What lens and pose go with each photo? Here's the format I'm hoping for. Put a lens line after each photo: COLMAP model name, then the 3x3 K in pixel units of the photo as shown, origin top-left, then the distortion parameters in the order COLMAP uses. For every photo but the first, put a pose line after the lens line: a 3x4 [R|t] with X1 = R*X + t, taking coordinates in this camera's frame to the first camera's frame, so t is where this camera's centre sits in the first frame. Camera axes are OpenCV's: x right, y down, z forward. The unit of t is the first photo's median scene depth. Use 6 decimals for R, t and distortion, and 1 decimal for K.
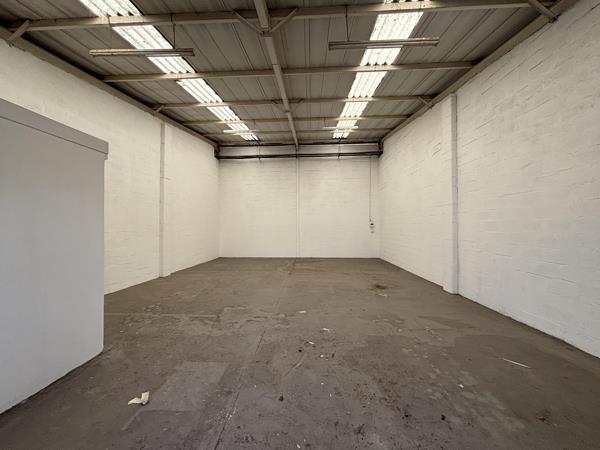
lens RADIAL K [[241.5, 0, 298.0], [0, 241.5, 223.2], [0, 0, 1]] dist [0.001634, 0.000004]
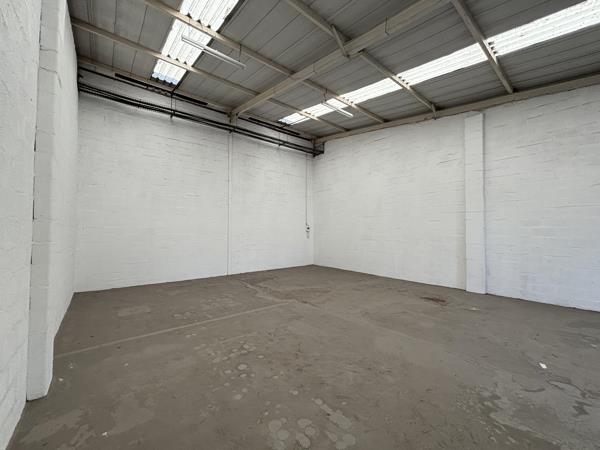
lens RADIAL K [[241.5, 0, 298.0], [0, 241.5, 223.2], [0, 0, 1]] dist [0.001634, 0.000004]
pose [[0.736766, 0.027323, 0.675595, -0.343516], [-0.017061, 0.999616, -0.021822, 0.005814], [-0.675932, 0.004552, 0.736950, 0.366224]]
